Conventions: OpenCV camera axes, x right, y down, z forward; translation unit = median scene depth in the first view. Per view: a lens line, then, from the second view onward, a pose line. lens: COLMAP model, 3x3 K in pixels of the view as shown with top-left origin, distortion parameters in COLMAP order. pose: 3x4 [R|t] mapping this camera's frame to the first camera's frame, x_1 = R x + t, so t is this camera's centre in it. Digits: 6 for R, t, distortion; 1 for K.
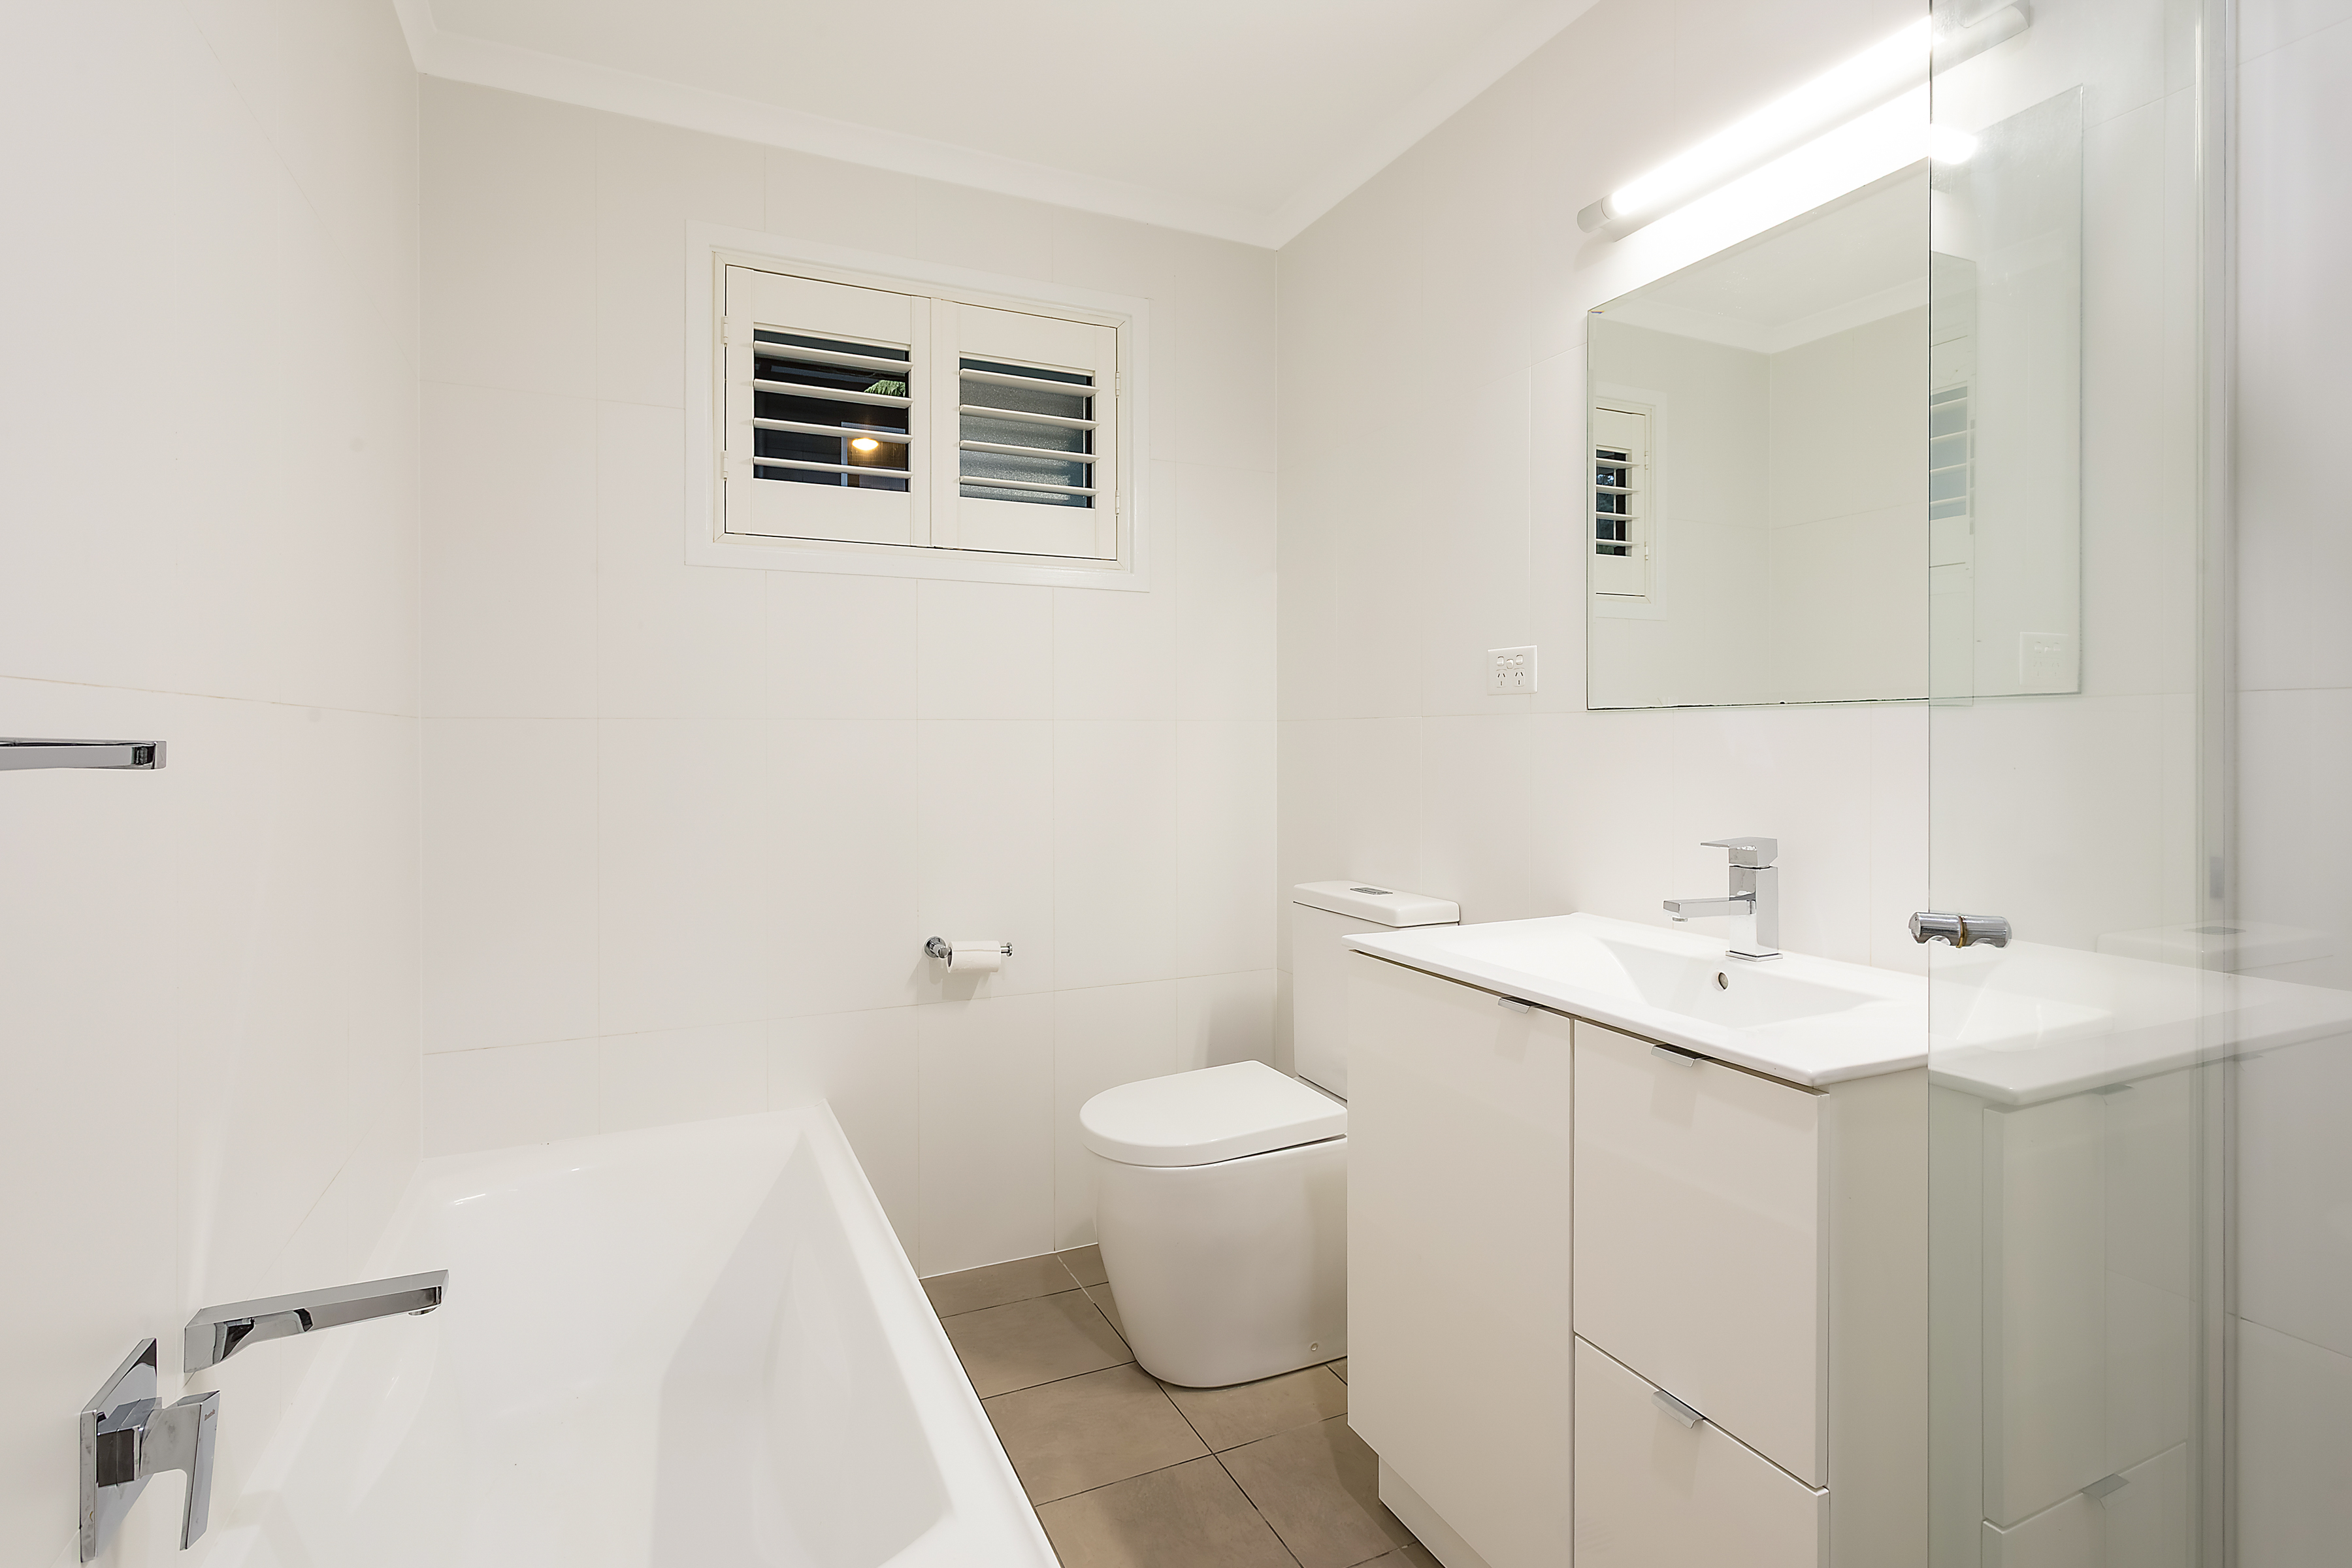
lens RADIAL K [[1136.5, 0, 1173.3], [0, 1136.5, 736.6], [0, 0, 1]] dist [-0.001162, -0.000771]
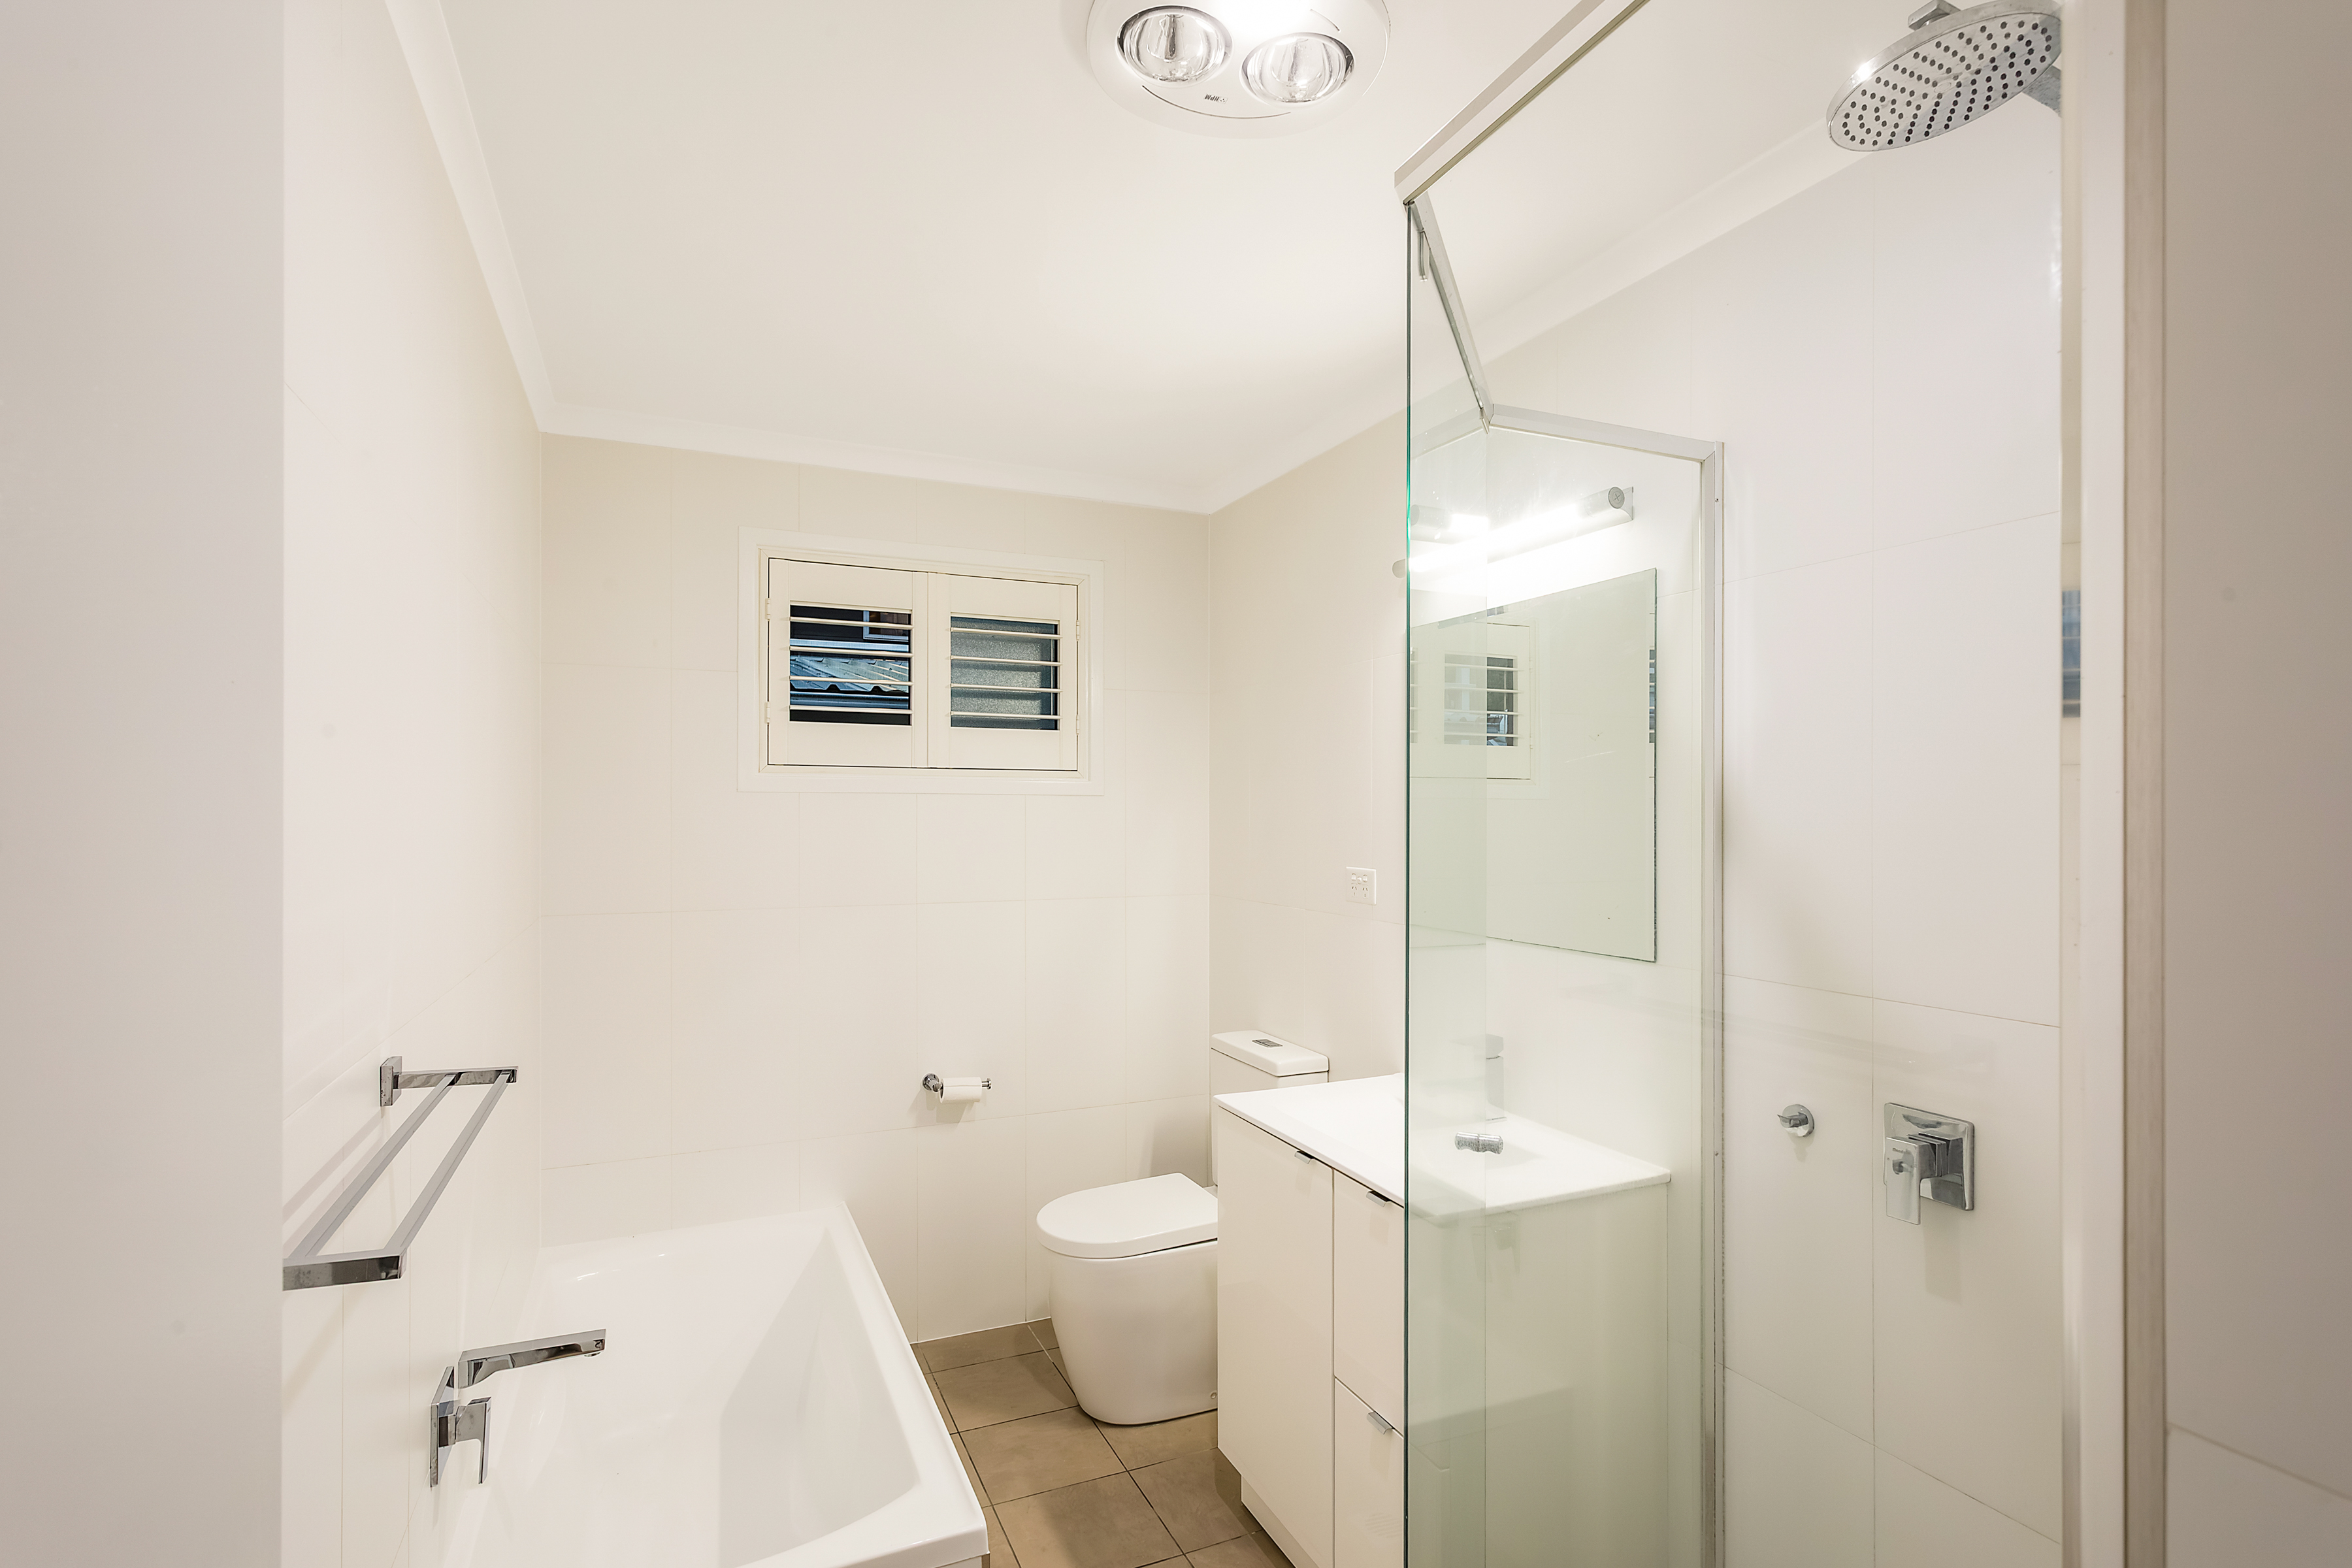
lens RADIAL K [[1128.2, 0, 1180.1], [0, 1128.2, 813.7], [0, 0, 1]] dist [-0.001397, -0.000082]
pose [[0.999923, 0.001938, -0.012280, 0.102270], [-0.001935, 0.999998, 0.000298, -0.140324], [0.012281, -0.000275, 0.999925, -0.314152]]
